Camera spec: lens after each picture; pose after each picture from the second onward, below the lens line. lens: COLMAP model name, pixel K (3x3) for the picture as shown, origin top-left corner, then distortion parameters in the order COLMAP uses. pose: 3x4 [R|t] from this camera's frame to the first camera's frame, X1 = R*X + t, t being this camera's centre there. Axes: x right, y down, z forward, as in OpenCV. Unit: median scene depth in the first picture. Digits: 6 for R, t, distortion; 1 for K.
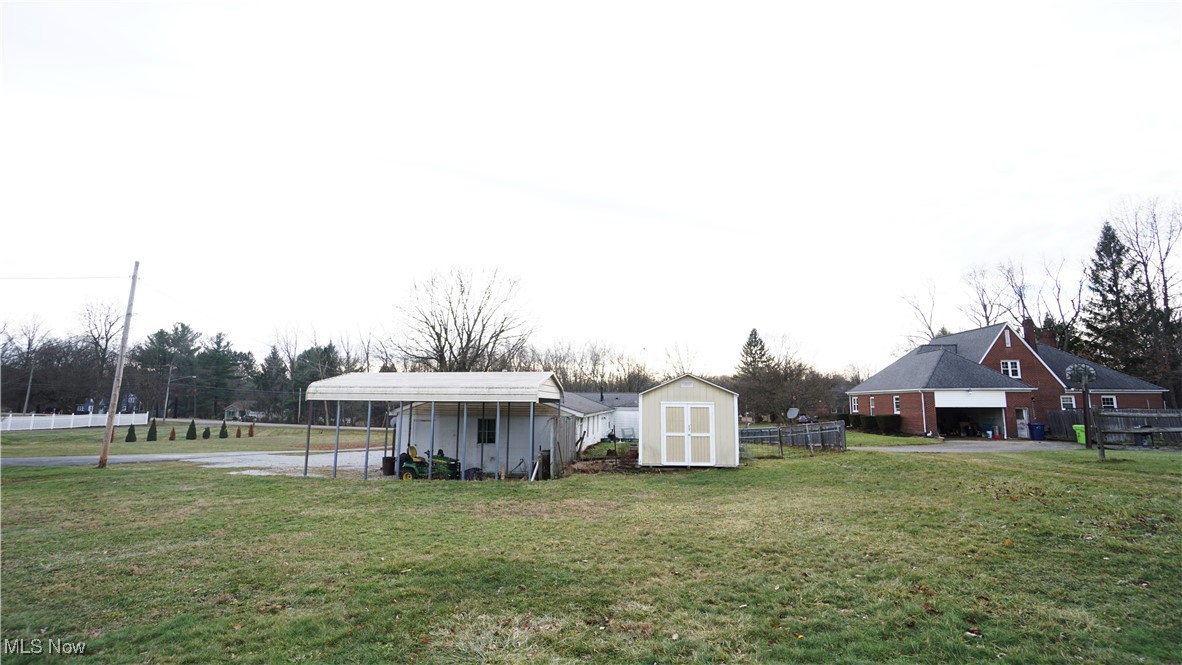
lens RADIAL K [[516.8, 0, 585.3], [0, 516.8, 329.2], [0, 0, 1]] dist [-0.068861, 0.023447]
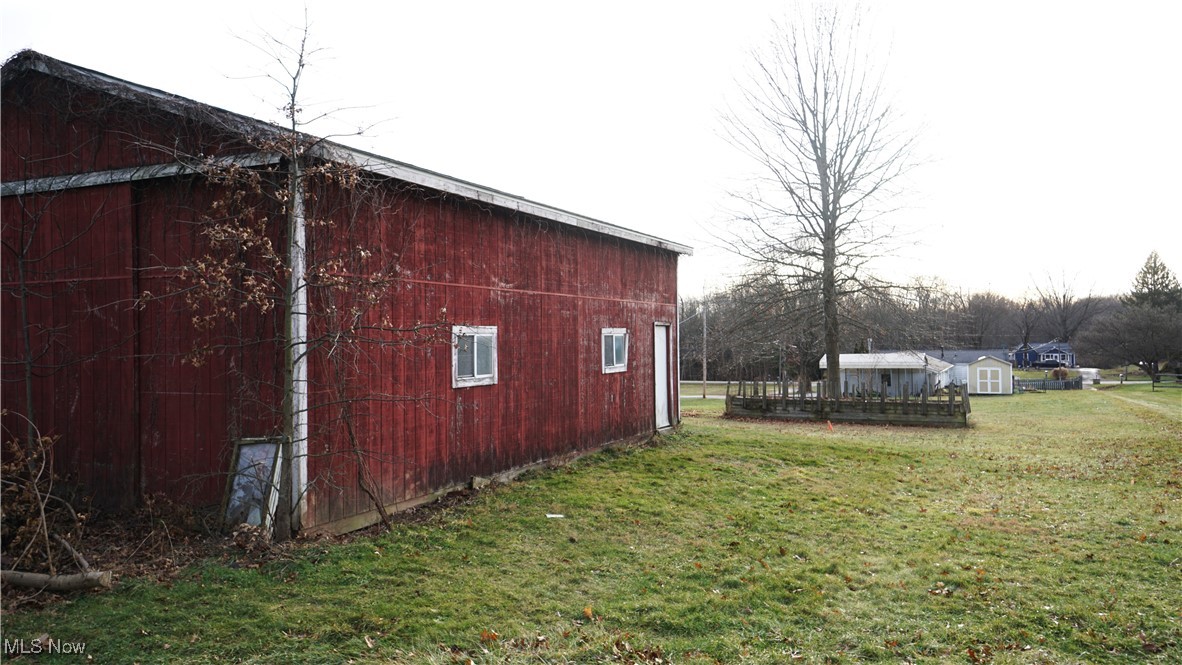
lens RADIAL K [[875.5, 0, 586.2], [0, 875.5, 332.3], [0, 0, 1]] dist [0.032483, 0.006352]
pose [[0.944634, -0.021600, -0.327414, -0.135069], [0.064976, 0.990385, 0.122129, -0.382928], [0.321628, -0.136641, 0.936955, -2.034969]]
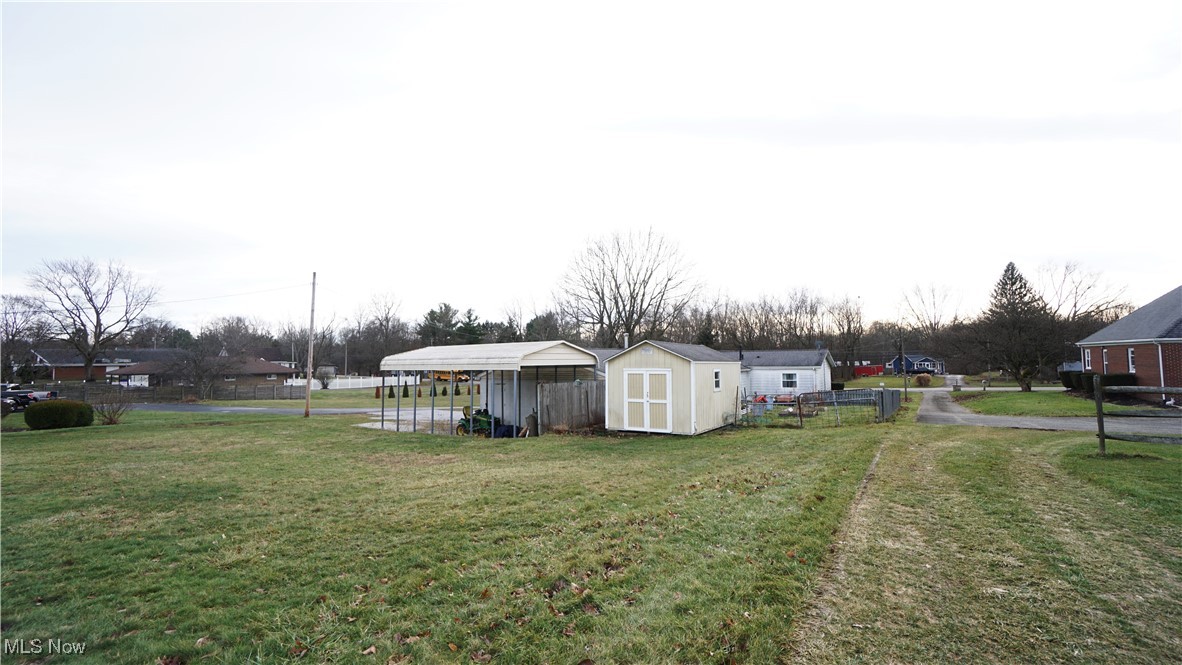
lens RADIAL K [[516.8, 0, 585.3], [0, 516.8, 329.2], [0, 0, 1]] dist [-0.068861, 0.023447]
pose [[0.893726, -0.044106, -0.446440, 0.315483], [0.081070, 0.994650, 0.064029, -0.004815], [0.441227, -0.093418, 0.892520, 0.035987]]
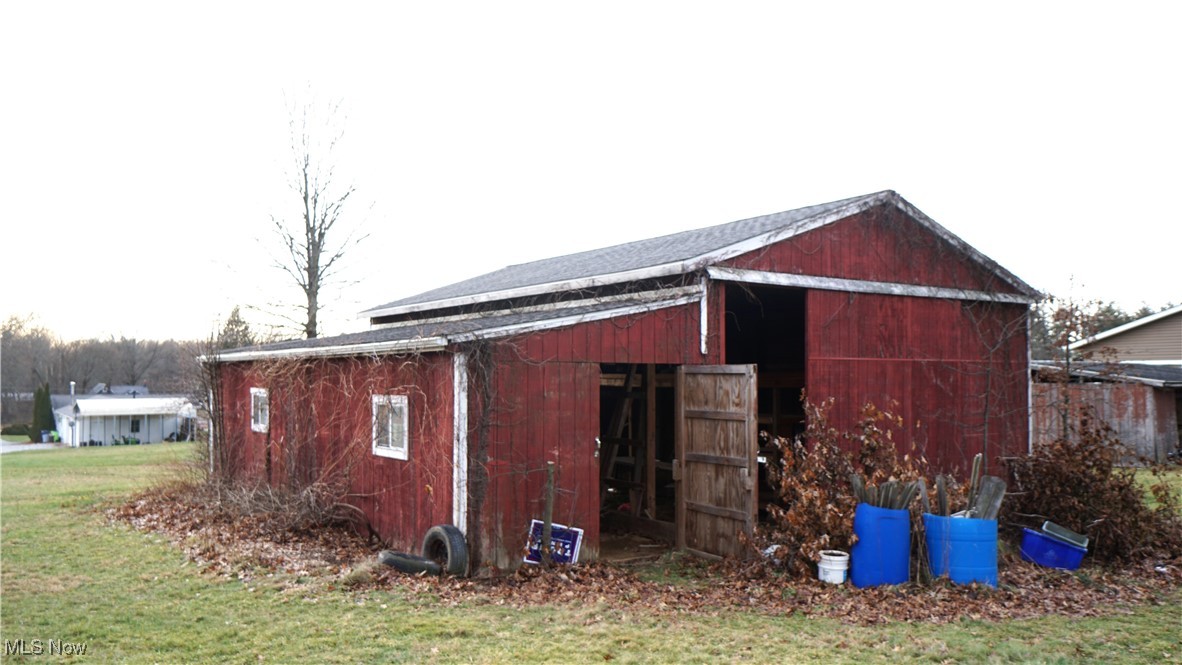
lens RADIAL K [[875.5, 0, 586.2], [0, 875.5, 332.3], [0, 0, 1]] dist [0.032483, 0.006352]
pose [[0.746287, 0.022711, 0.665237, -0.880369], [-0.086911, 0.994186, 0.063559, -0.403419], [-0.659926, -0.105250, 0.743922, -2.013063]]
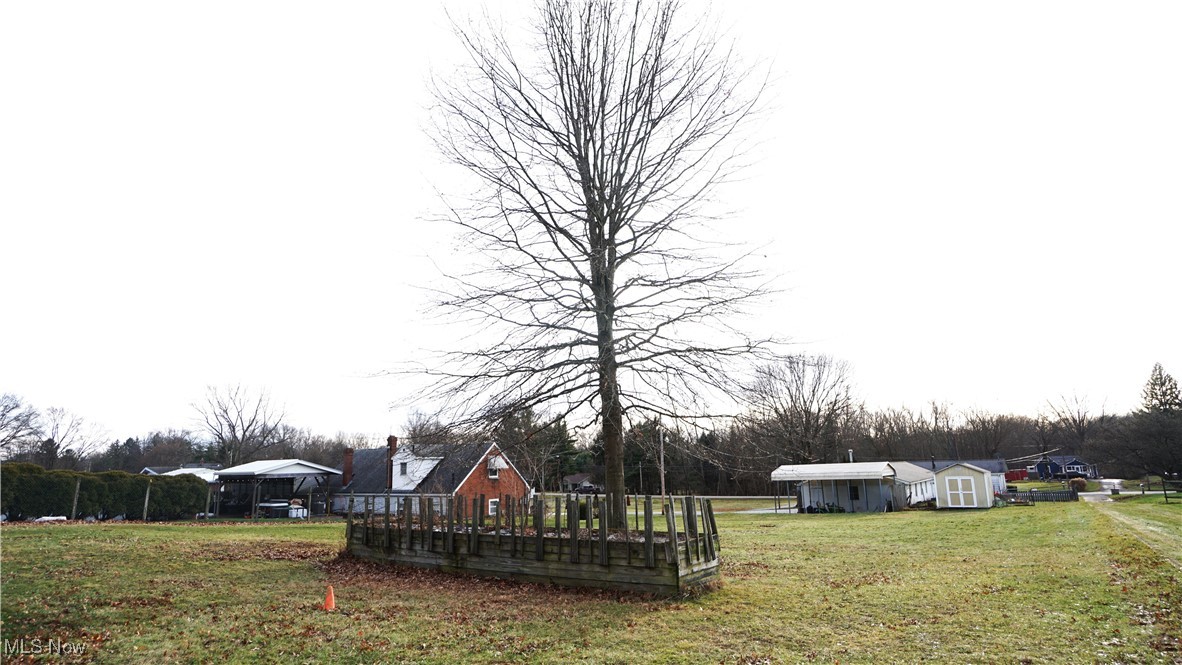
lens RADIAL K [[665.9, 0, 595.2], [0, 665.9, 334.3], [0, 0, 1]] dist [0.003308, 0.002827]
pose [[0.887989, -0.121455, -0.443537, 0.091707], [0.099671, 0.992397, -0.072204, -0.226469], [0.448934, 0.019909, 0.893343, -1.235338]]
